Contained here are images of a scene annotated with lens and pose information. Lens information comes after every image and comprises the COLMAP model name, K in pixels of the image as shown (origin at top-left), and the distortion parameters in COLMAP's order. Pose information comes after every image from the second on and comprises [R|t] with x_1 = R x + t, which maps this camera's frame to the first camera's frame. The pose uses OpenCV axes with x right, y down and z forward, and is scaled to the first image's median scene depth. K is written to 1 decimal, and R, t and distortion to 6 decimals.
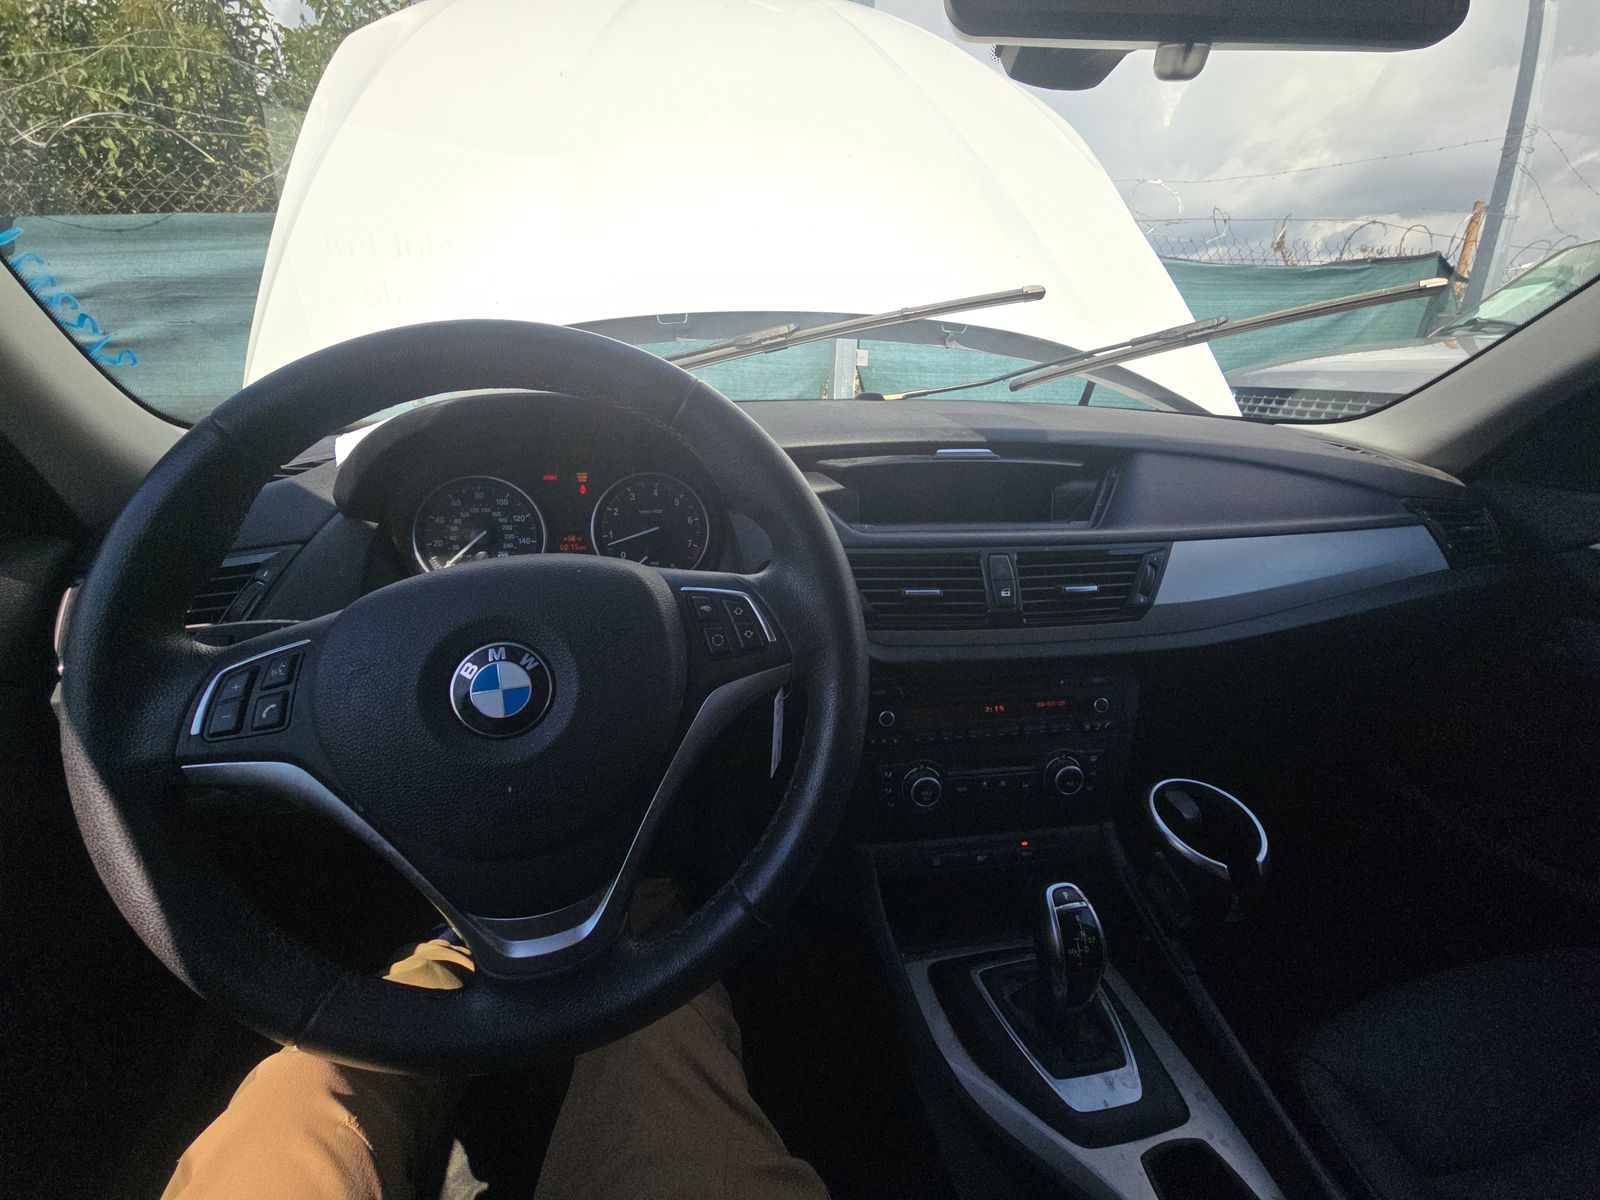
lens RADIAL K [[654.4, 0, 808.9], [0, 654.4, 597.2], [0, 0, 1]] dist [0.010891, -0.007536]
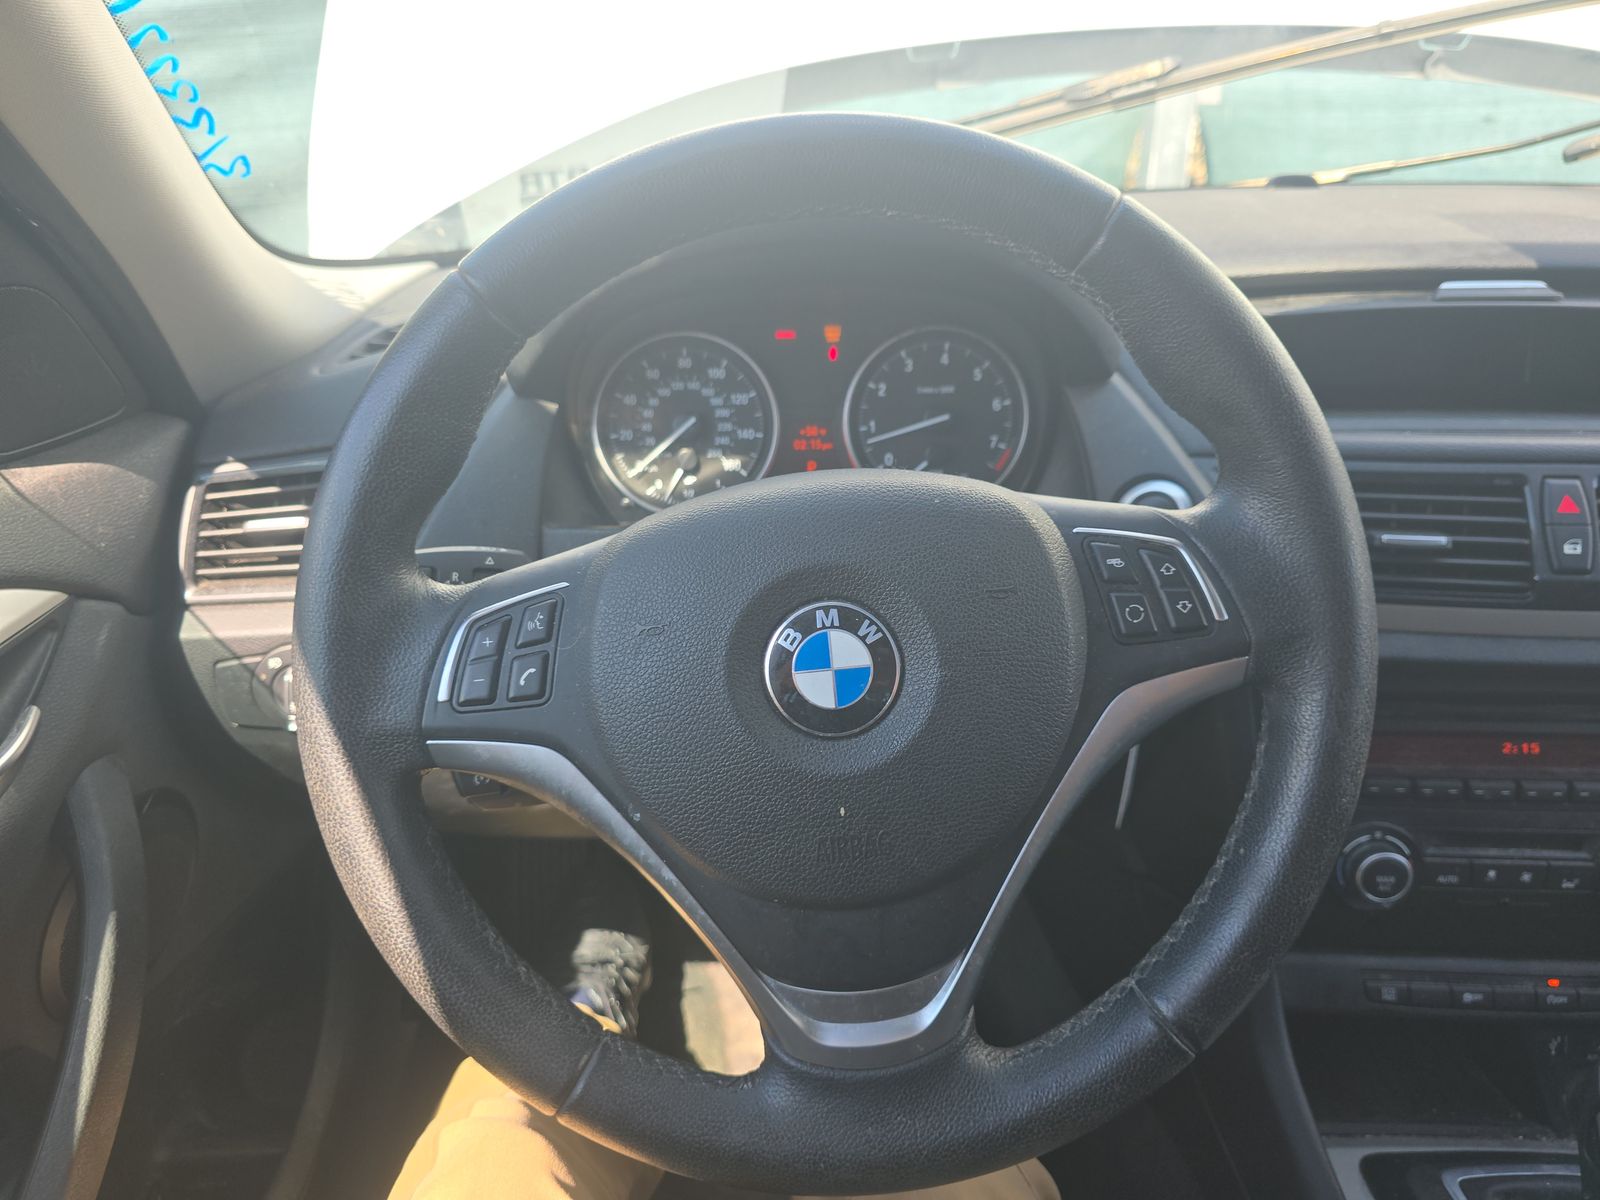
lens RADIAL K [[1109.5, 0, 800.0], [0, 1109.5, 600.0], [0, 0, 1]] dist [0.032409, -0.042555]
pose [[0.975205, 0.056124, -0.214069, -0.218103], [-0.038979, 0.995746, 0.083492, -0.024862], [0.217844, -0.073077, 0.973244, -0.124319]]
